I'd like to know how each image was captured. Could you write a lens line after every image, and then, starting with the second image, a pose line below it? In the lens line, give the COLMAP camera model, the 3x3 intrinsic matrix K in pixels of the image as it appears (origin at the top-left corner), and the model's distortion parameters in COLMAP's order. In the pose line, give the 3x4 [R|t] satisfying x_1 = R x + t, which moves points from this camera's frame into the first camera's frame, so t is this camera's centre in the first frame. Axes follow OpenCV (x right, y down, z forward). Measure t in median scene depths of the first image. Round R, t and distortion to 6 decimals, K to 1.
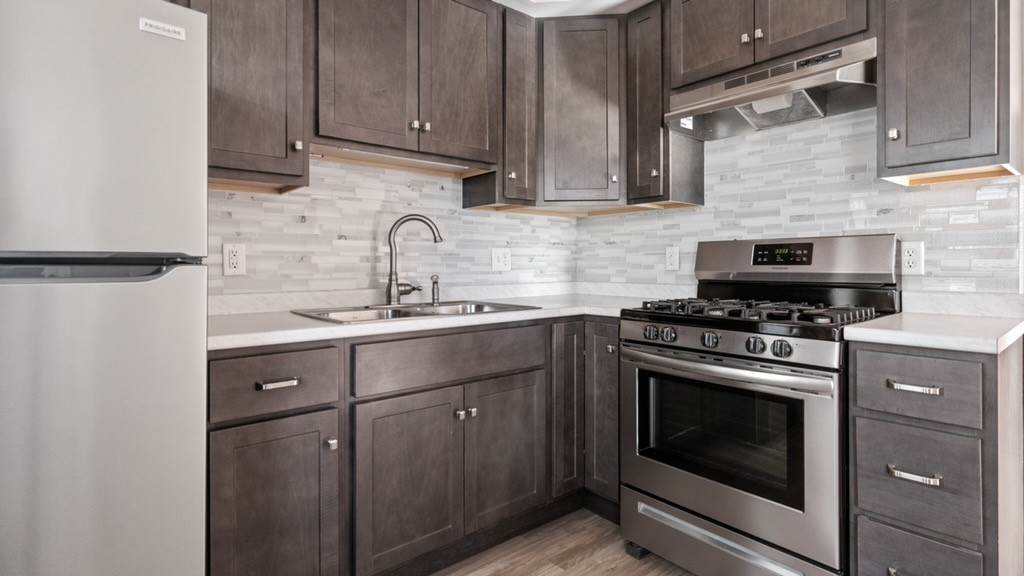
lens RADIAL K [[505.9, 0, 509.4], [0, 505.9, 266.9], [0, 0, 1]] dist [0.000206, 0.000016]
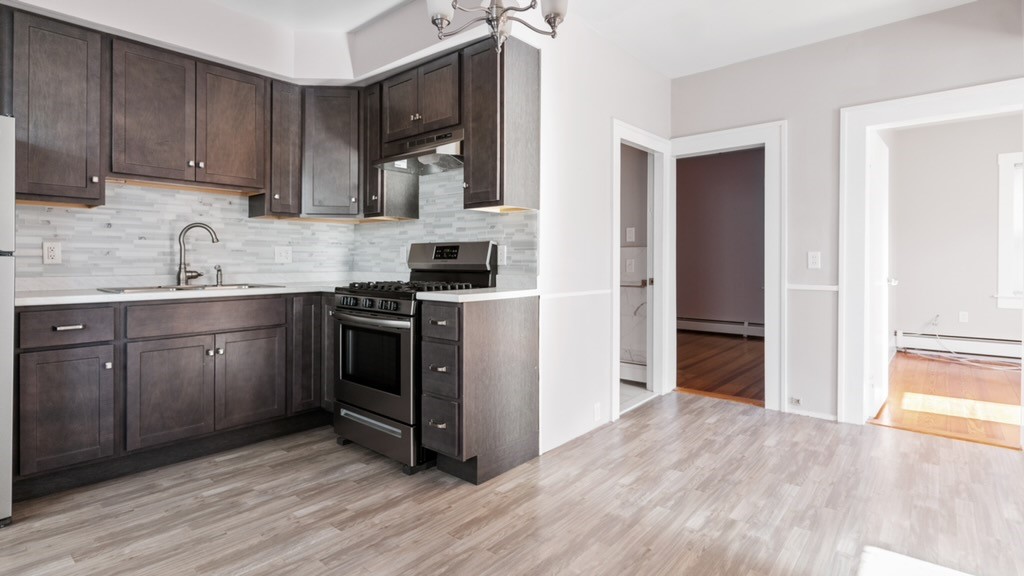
lens RADIAL K [[503.9, 0, 505.6], [0, 503.9, 263.3], [0, 0, 1]] dist [-0.001443, -0.001234]
pose [[0.987349, 0.004479, 0.158501, 0.462867], [-0.004599, 0.999989, 0.000391, 0.007302], [-0.158497, -0.001115, 0.987359, -0.572434]]
